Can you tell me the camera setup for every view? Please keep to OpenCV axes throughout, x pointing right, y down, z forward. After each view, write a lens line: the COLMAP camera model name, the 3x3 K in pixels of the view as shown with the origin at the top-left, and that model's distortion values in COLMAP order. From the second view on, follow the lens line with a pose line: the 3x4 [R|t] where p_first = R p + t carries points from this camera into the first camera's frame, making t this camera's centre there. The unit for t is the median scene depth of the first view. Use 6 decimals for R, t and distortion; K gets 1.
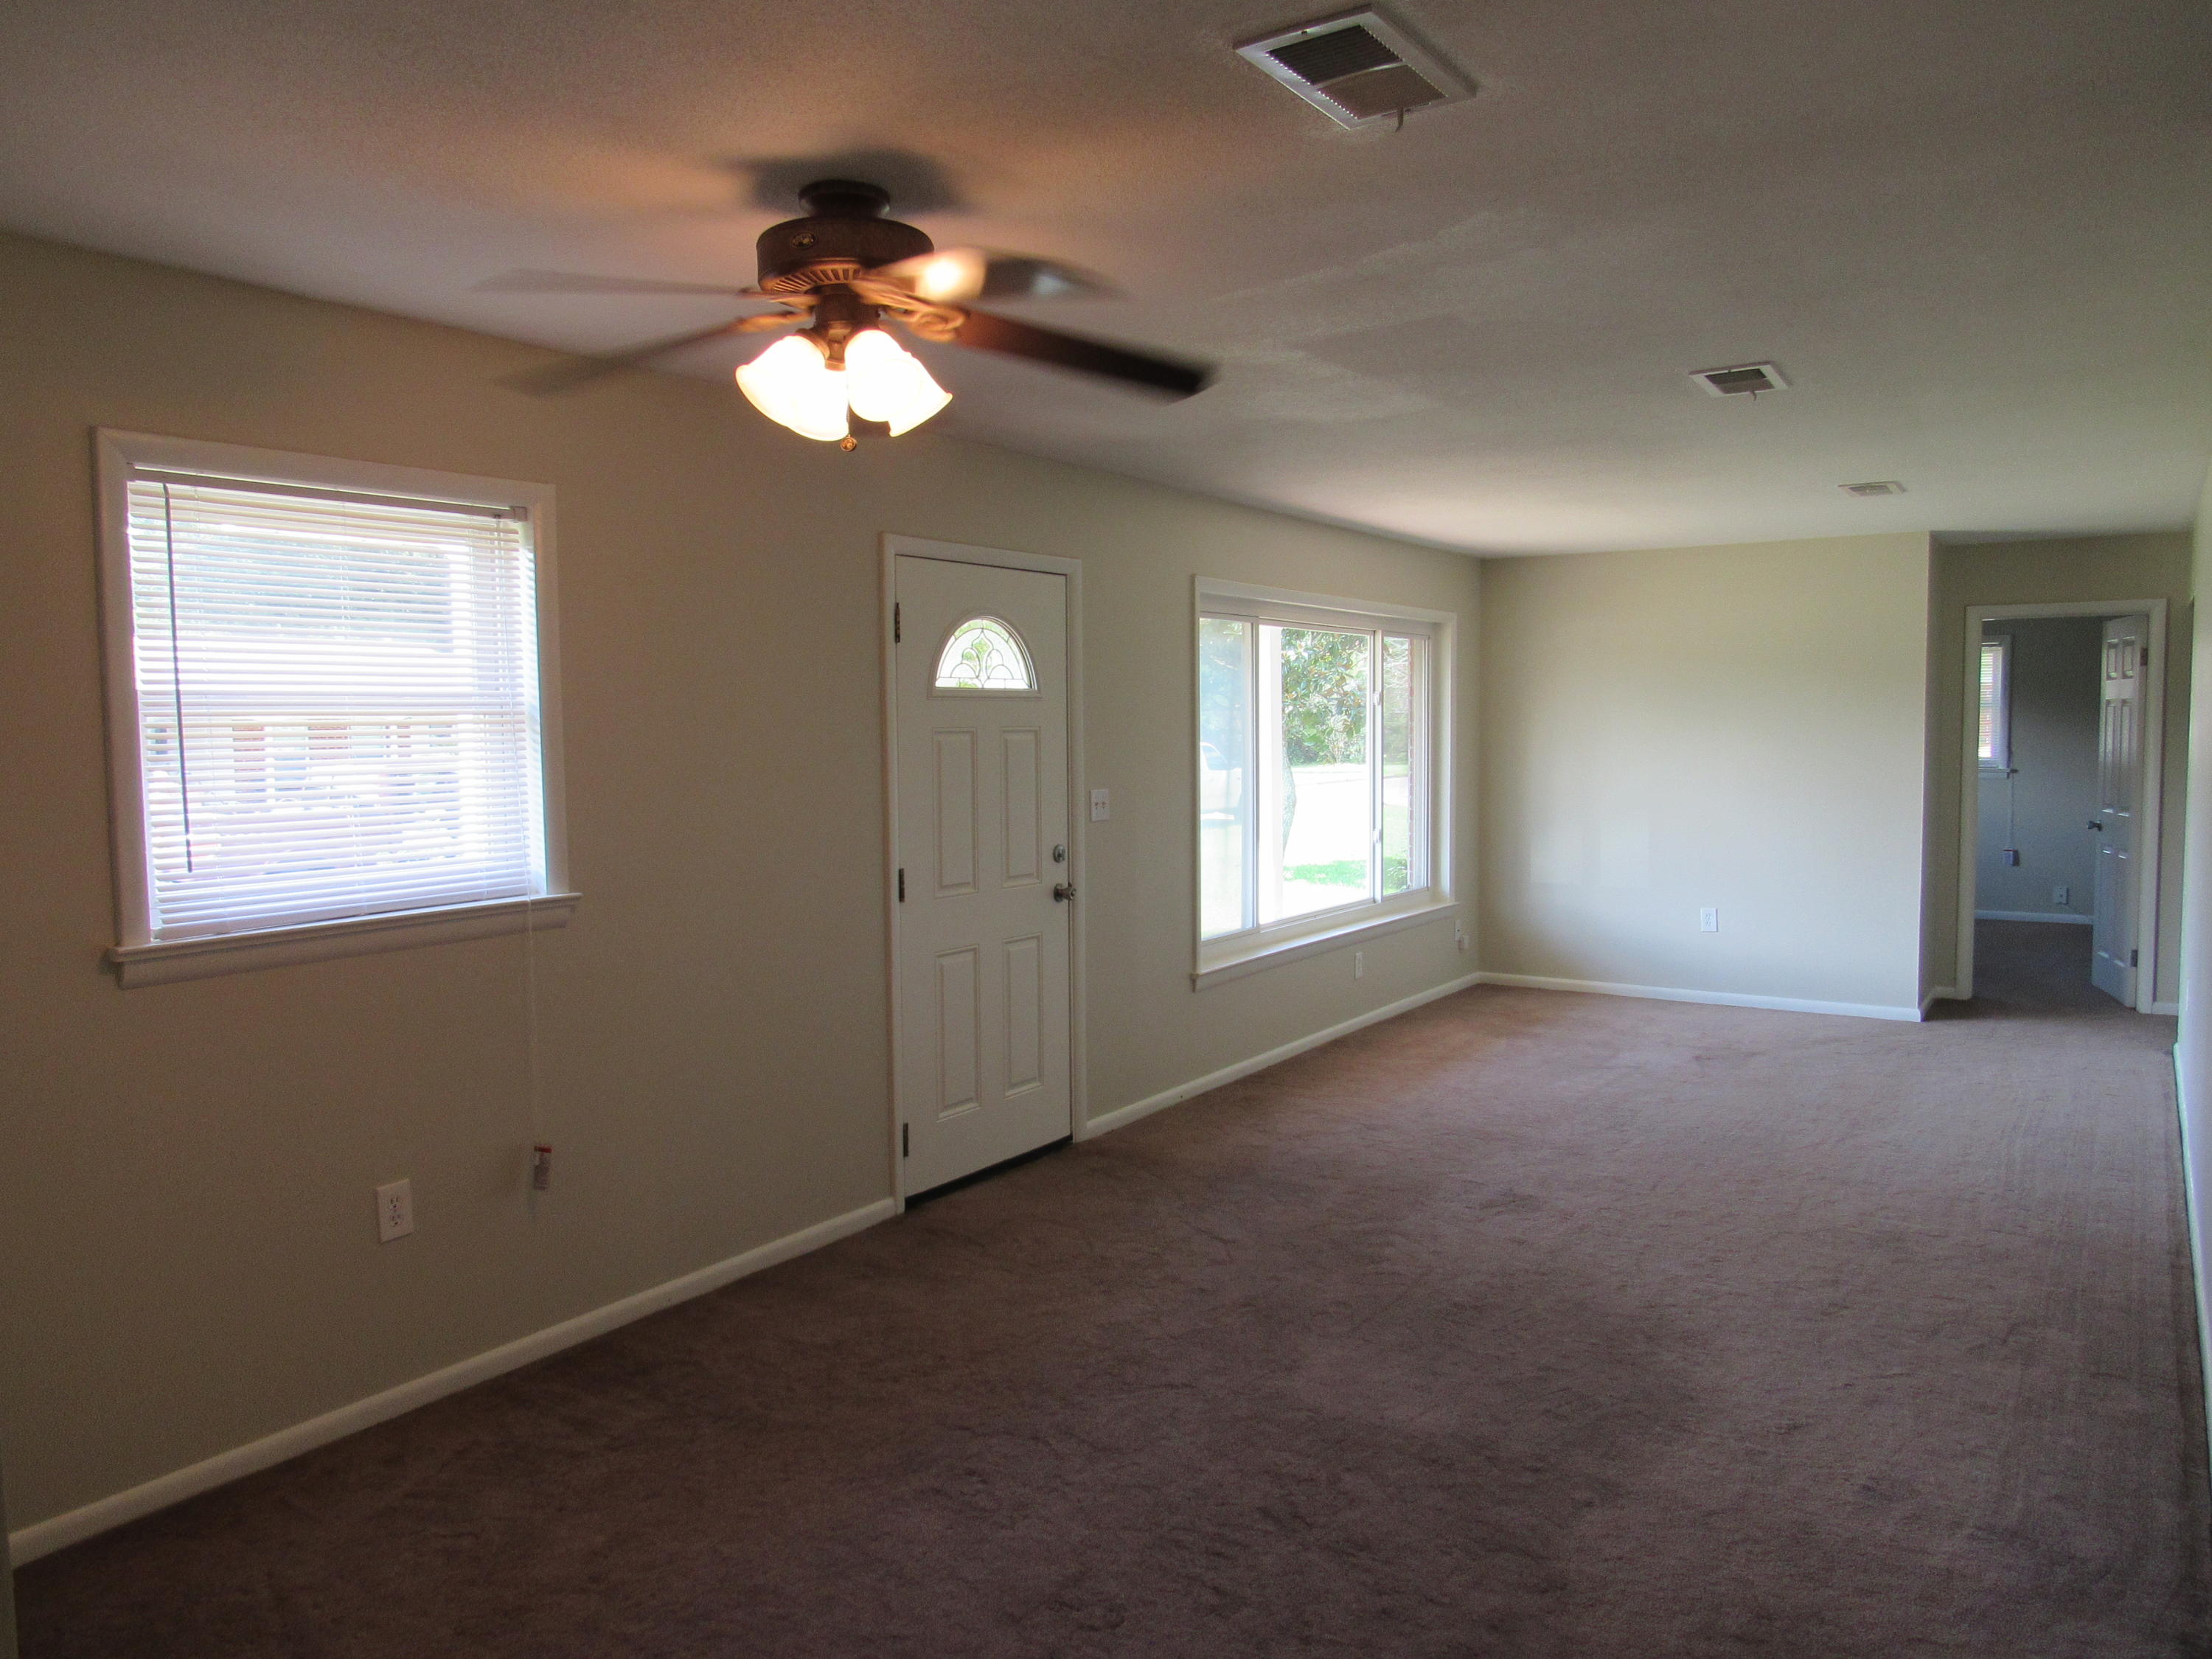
lens RADIAL K [[1575.3, 0, 1058.0], [0, 1575.3, 834.5], [0, 0, 1]] dist [0.001017, -0.000456]
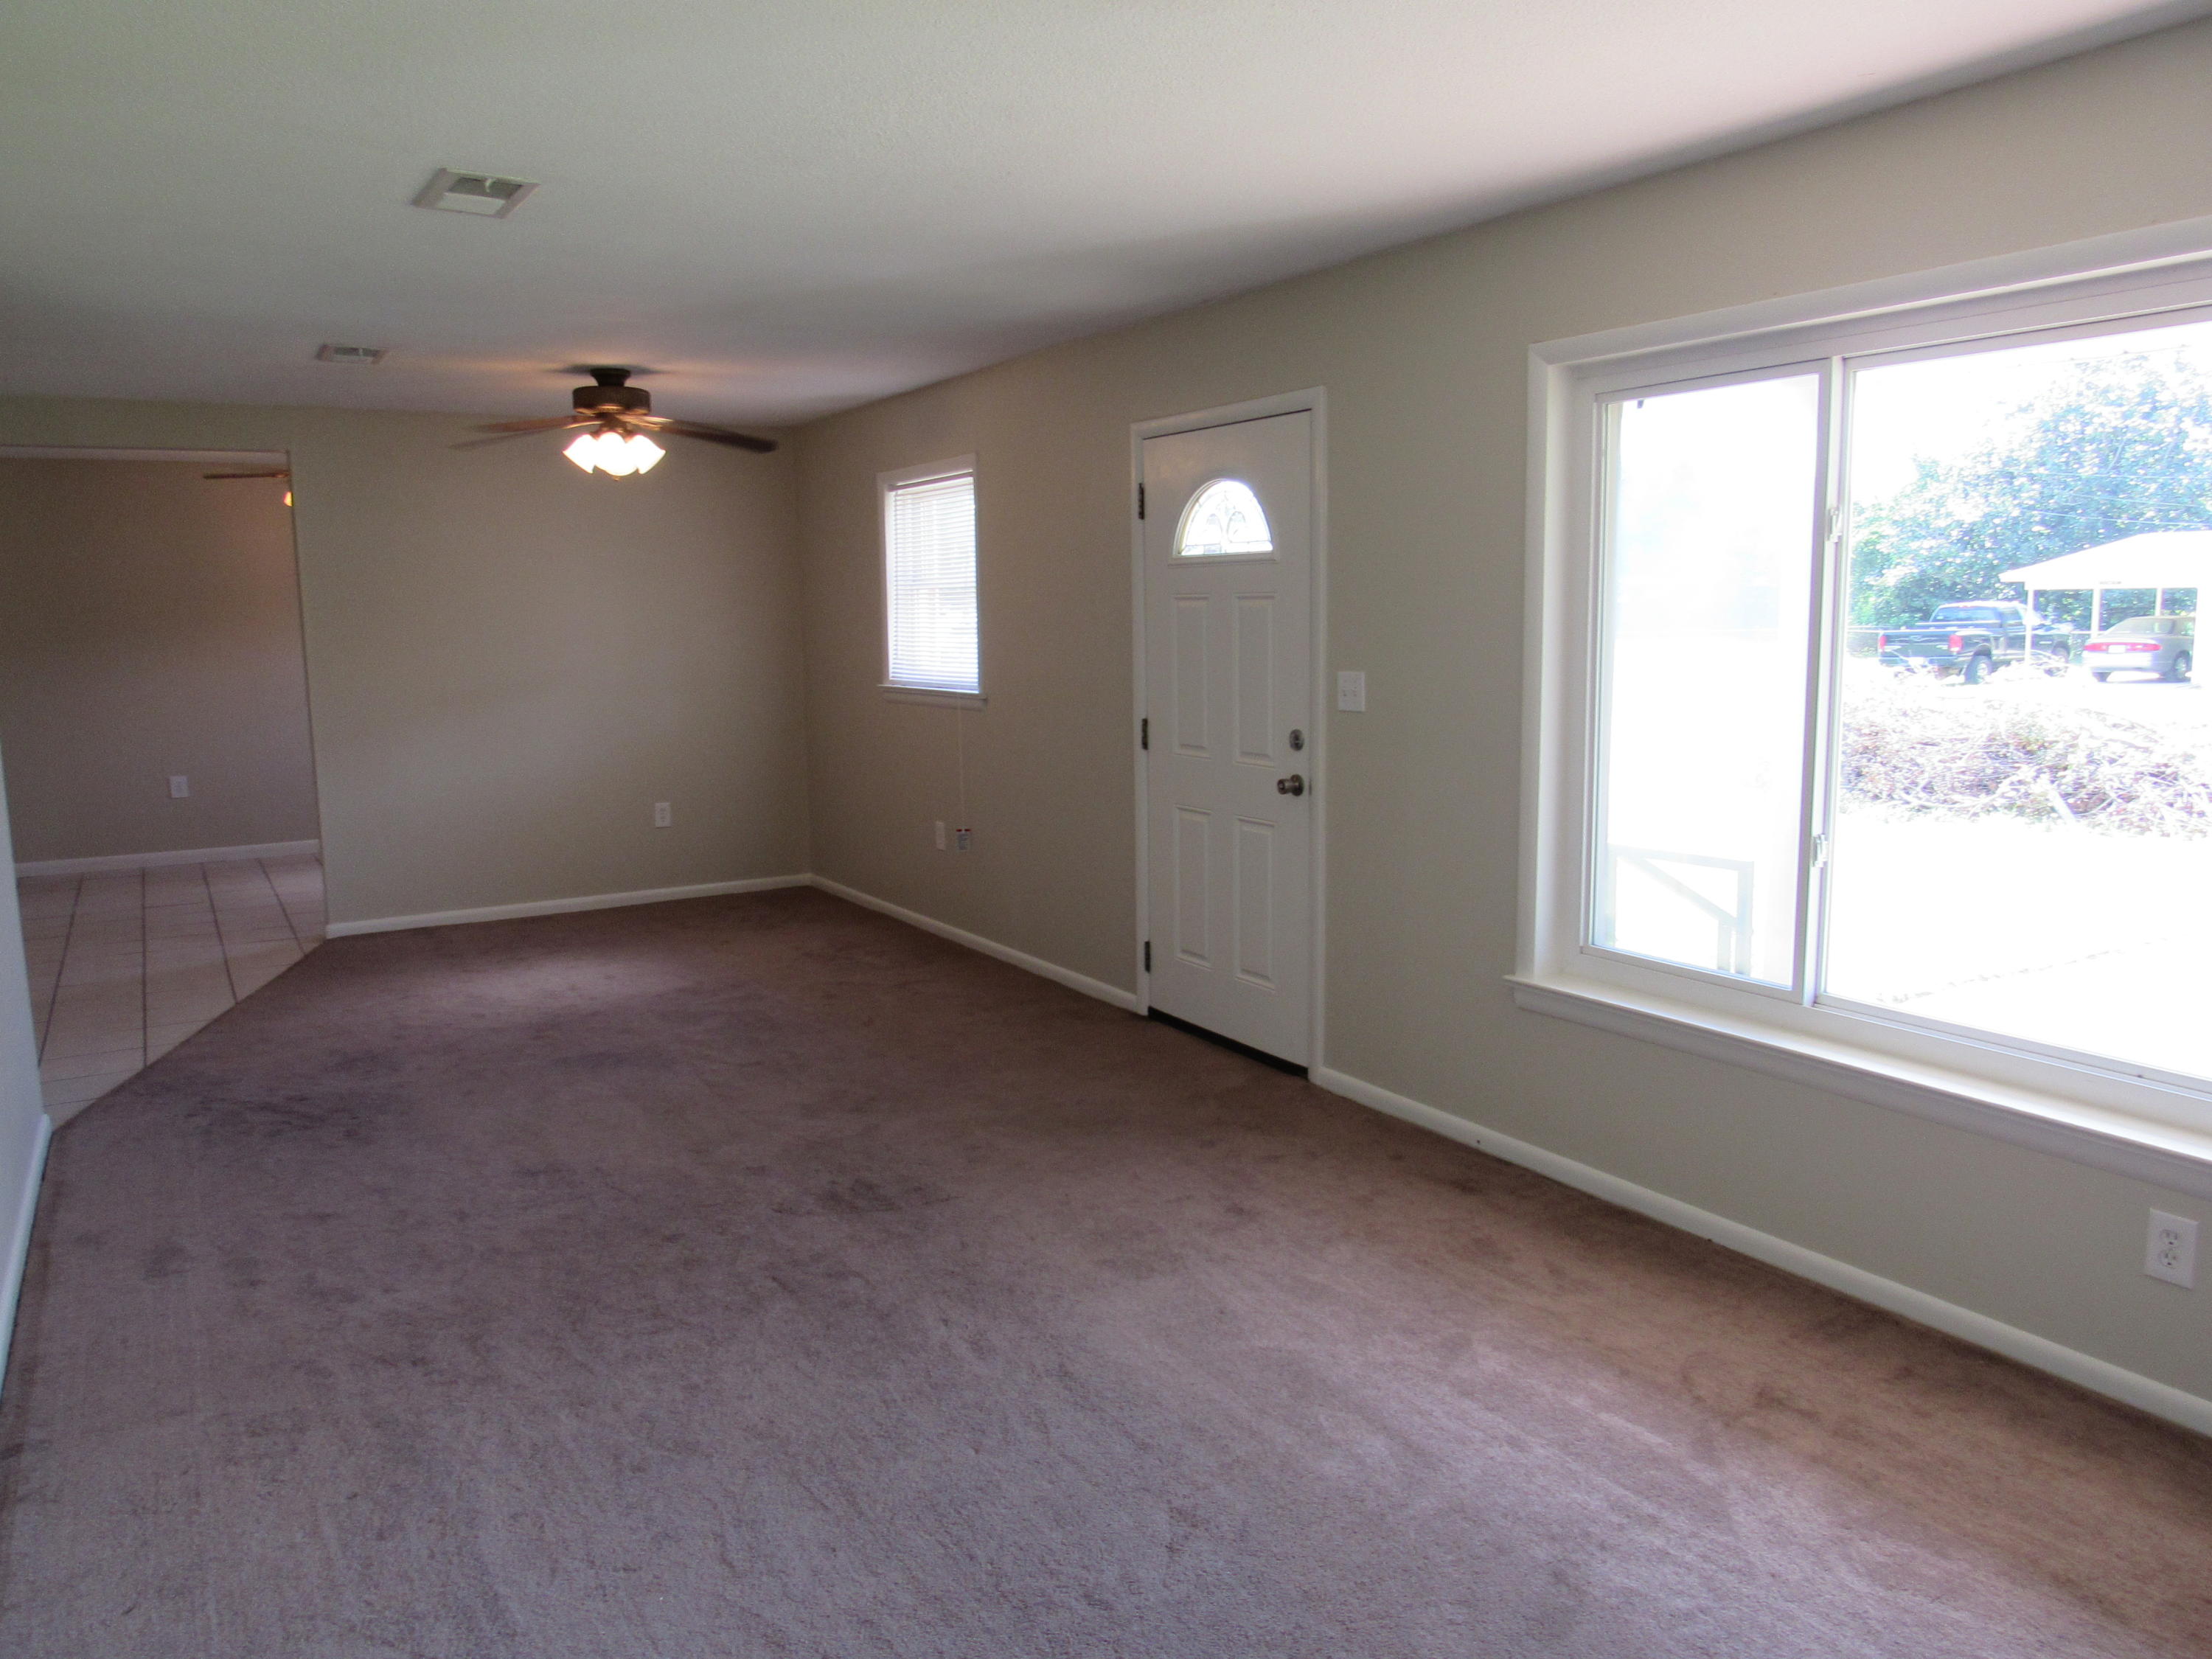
lens RADIAL K [[1575.3, 0, 1058.0], [0, 1575.3, 834.5], [0, 0, 1]] dist [0.001017, -0.000456]
pose [[-0.415378, 0.161534, -0.895192, 0.922155], [-0.034138, 0.980645, 0.192794, -0.110331], [0.909008, 0.110642, -0.401824, 1.356796]]
